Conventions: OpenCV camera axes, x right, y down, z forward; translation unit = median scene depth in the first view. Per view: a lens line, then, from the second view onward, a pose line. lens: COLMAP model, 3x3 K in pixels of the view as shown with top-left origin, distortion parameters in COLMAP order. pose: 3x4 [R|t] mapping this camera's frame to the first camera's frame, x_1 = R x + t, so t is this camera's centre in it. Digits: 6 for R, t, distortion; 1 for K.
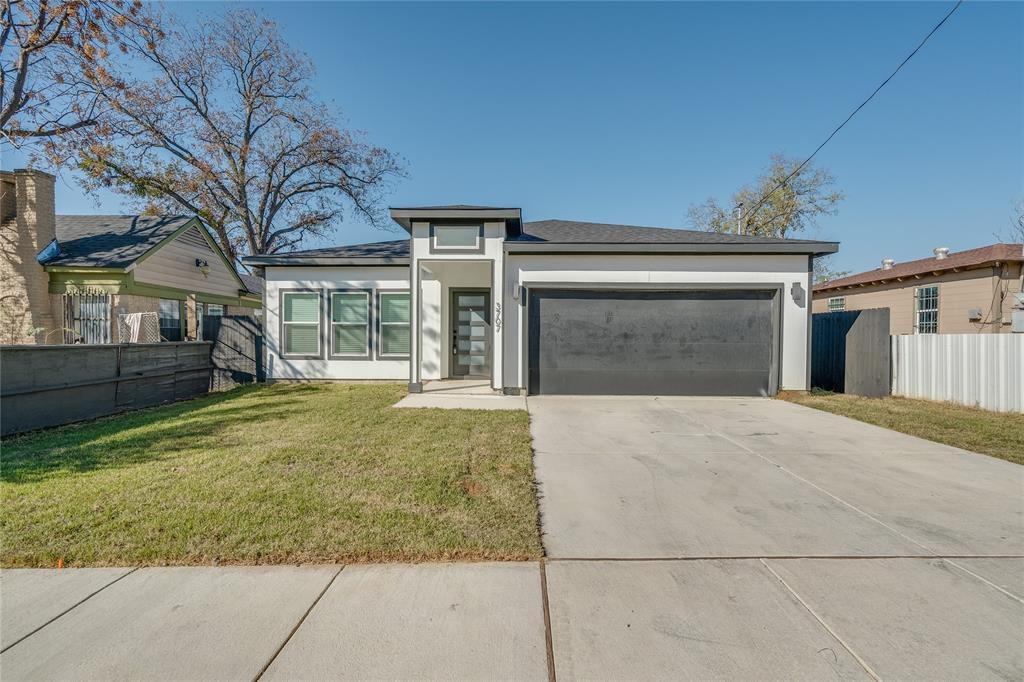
lens RADIAL K [[465.7, 0, 512.2], [0, 465.7, 343.1], [0, 0, 1]] dist [-0.000927, 0.000527]
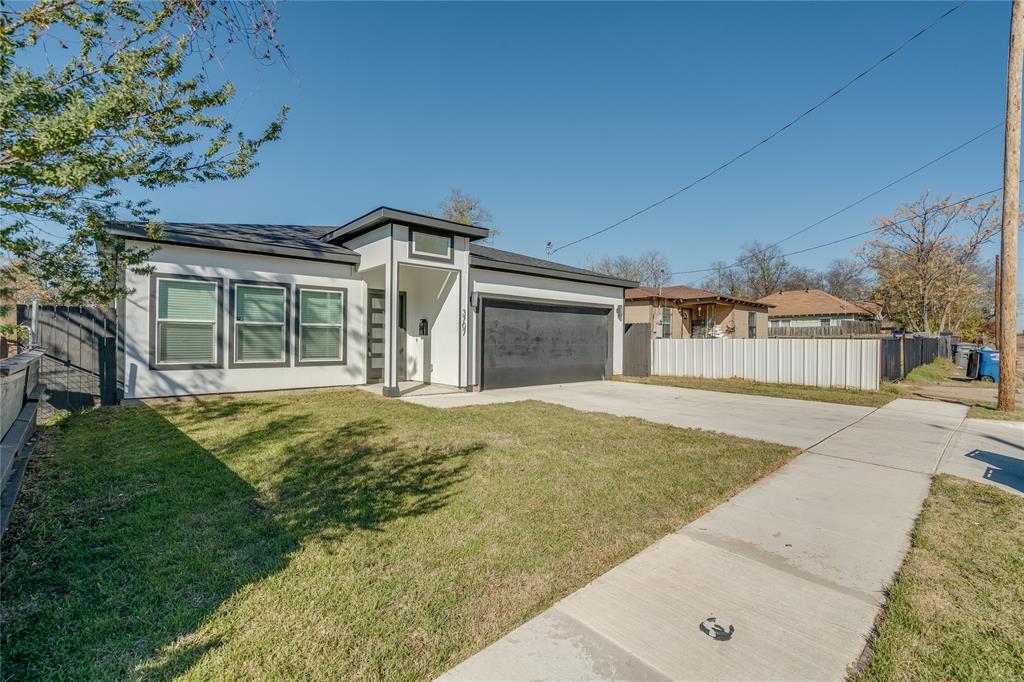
lens RADIAL K [[457.7, 0, 516.3], [0, 457.7, 339.9], [0, 0, 1]] dist [-0.002361, 0.000040]
pose [[0.728480, 0.000942, 0.685066, -0.578479], [0.005127, 0.999964, -0.006827, -0.004575], [-0.685048, 0.008486, 0.728449, 0.099478]]
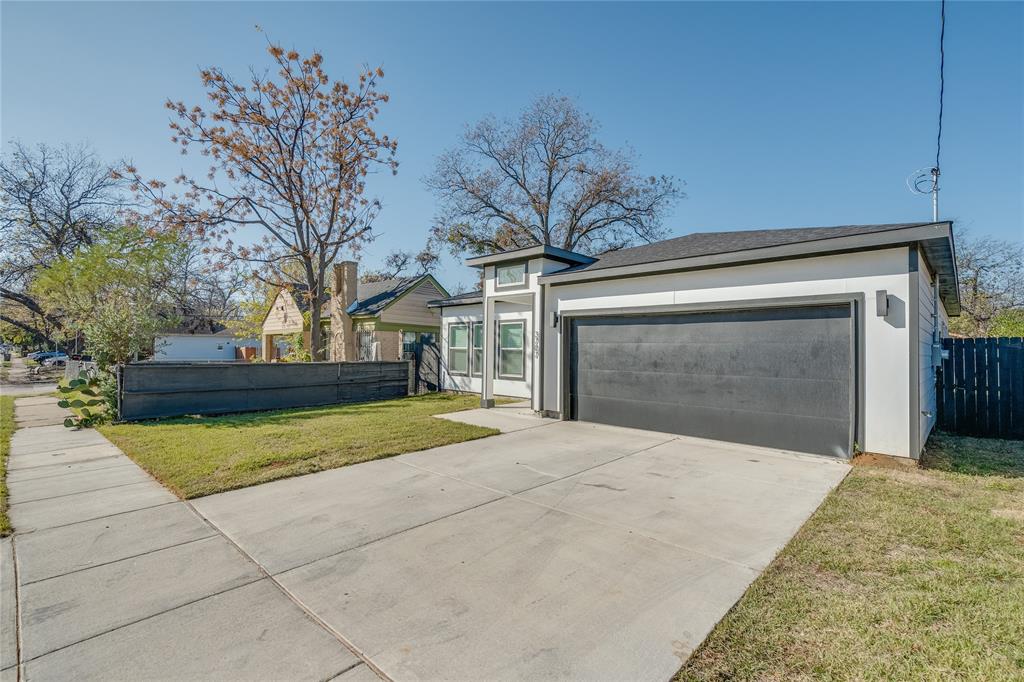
lens RADIAL K [[457.7, 0, 516.3], [0, 457.7, 339.9], [0, 0, 1]] dist [-0.002361, 0.000040]
pose [[0.744541, -0.010365, -0.667497, 0.545612], [-0.019157, 0.999136, -0.036883, -0.022166], [0.667302, 0.040248, 0.743699, 0.142175]]
